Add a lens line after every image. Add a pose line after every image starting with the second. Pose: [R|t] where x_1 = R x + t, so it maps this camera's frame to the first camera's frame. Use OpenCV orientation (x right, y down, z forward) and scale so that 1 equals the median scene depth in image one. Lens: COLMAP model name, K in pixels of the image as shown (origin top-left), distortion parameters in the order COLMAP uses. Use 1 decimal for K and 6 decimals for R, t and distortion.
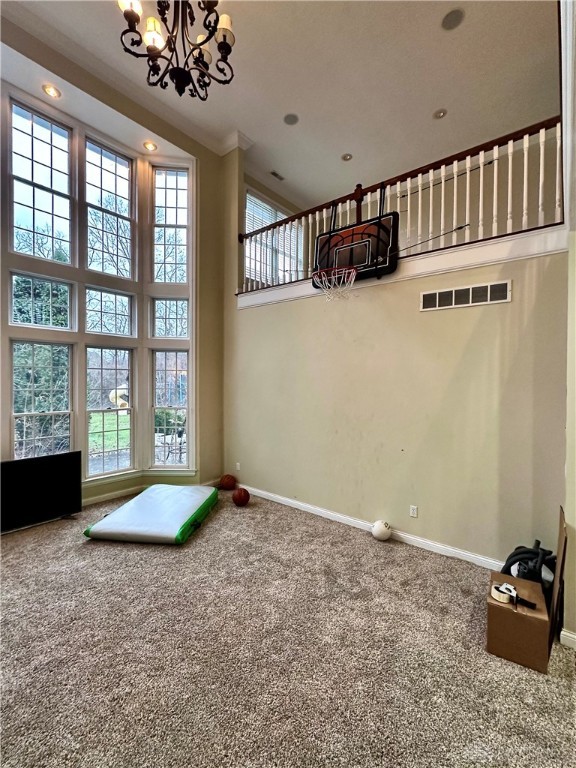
lens RADIAL K [[330.2, 0, 288.0], [0, 330.2, 384.0], [0, 0, 1]] dist [-0.001981, 0.000284]
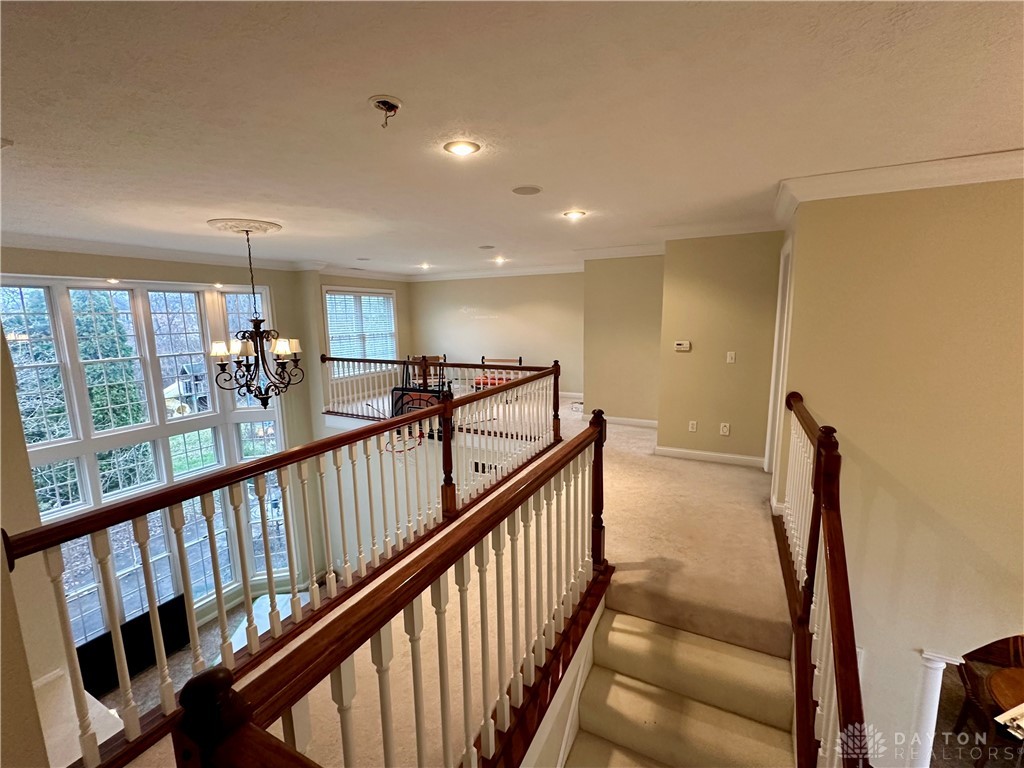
lens RADIAL K [[440.2, 0, 512.0], [0, 440.2, 384.0], [0, 0, 1]] dist [-0.001981, 0.000284]
pose [[0.977828, -0.054839, 0.202103, 0.193126], [0.027291, 0.990243, 0.136654, -0.686311], [-0.207625, -0.128109, 0.969783, -0.602002]]
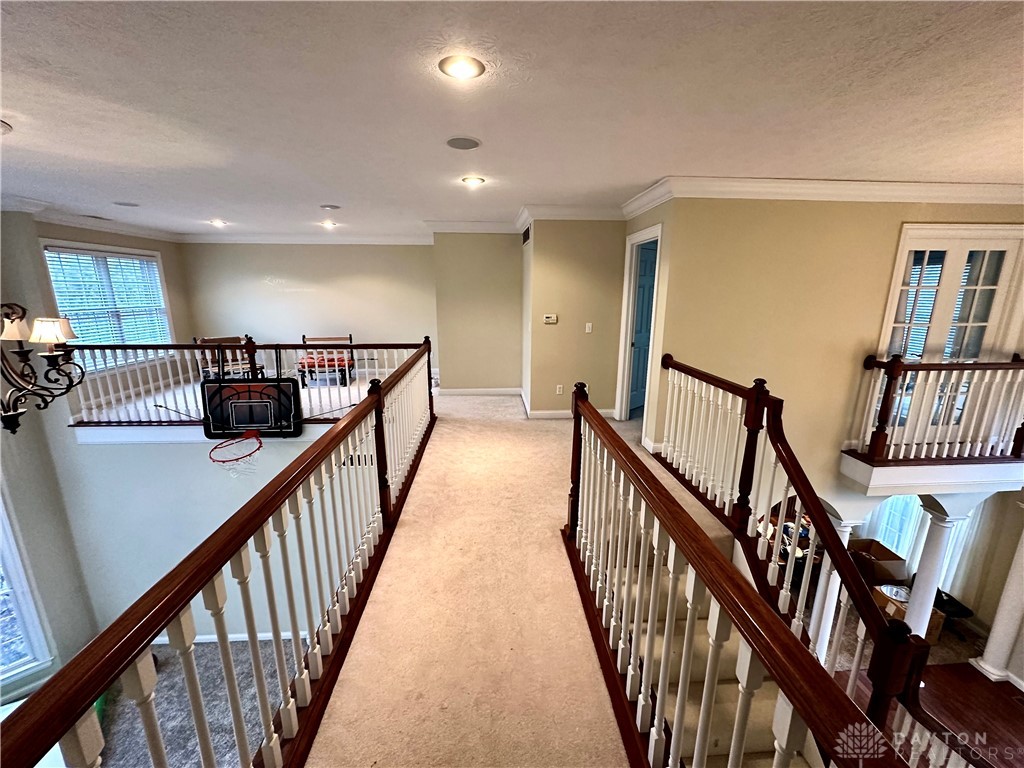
lens RADIAL K [[410.0, 0, 512.0], [0, 410.0, 384.0], [0, 0, 1]] dist [-0.001845, 0.000248]
pose [[0.738067, -0.156016, 0.656442, -0.022240], [0.016414, 0.976763, 0.213691, -0.686612], [-0.674528, -0.146943, 0.723477, -0.382651]]
